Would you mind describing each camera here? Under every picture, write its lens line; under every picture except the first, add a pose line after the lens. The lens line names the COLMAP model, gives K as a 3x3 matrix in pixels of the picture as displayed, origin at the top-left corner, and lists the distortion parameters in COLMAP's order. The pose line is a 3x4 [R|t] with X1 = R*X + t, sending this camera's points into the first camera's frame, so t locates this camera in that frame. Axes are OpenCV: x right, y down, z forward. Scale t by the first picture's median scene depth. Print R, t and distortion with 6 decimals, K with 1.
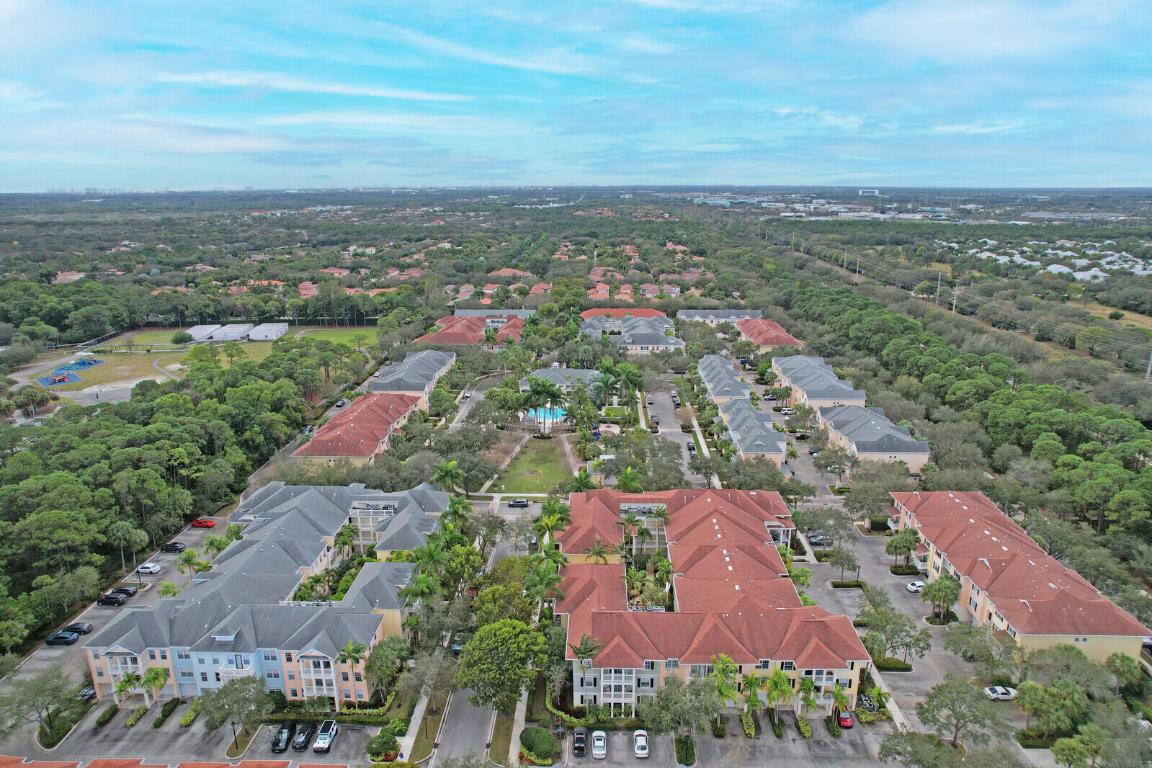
lens RADIAL K [[725.4, 0, 584.0], [0, 725.4, 386.6], [0, 0, 1]] dist [-0.025875, 0.006402]
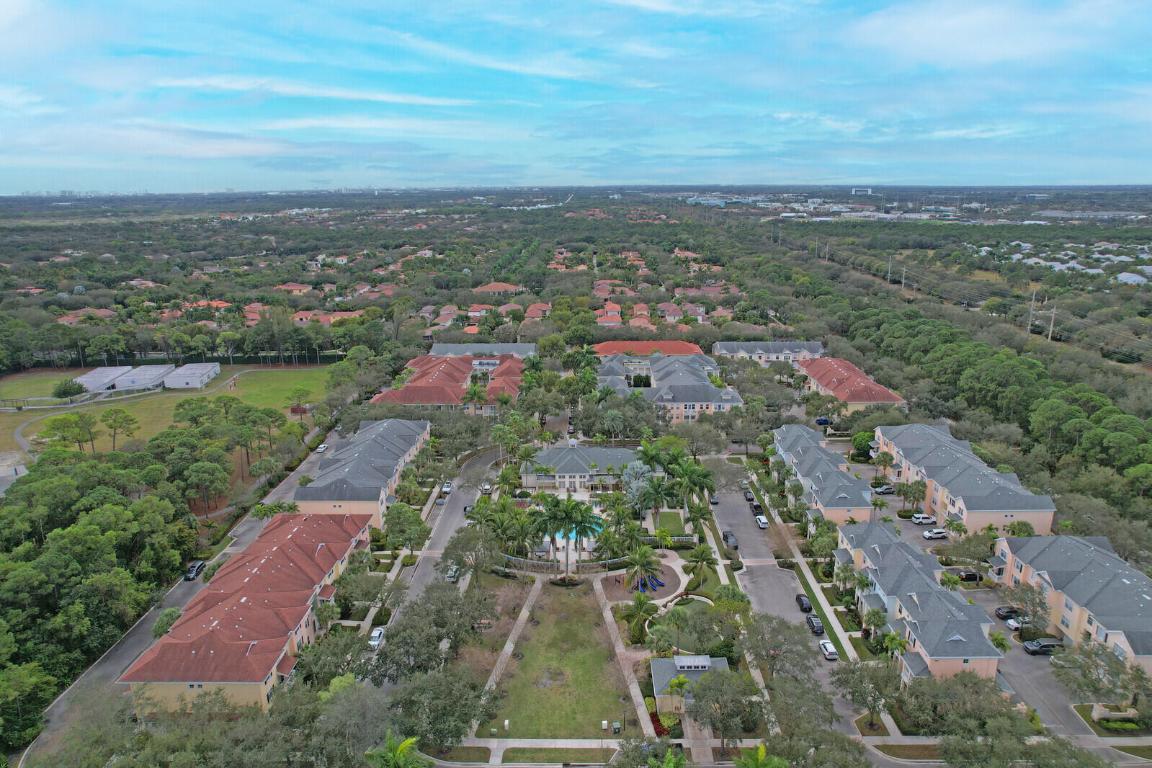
lens RADIAL K [[725.4, 0, 577.6], [0, 725.4, 383.1], [0, 0, 1]] dist [-0.025875, 0.006402]
pose [[0.999979, 0.003106, -0.005604, -0.021230], [-0.003162, 0.999945, -0.010009, -0.051175], [0.005572, 0.010026, 0.999934, 0.199077]]
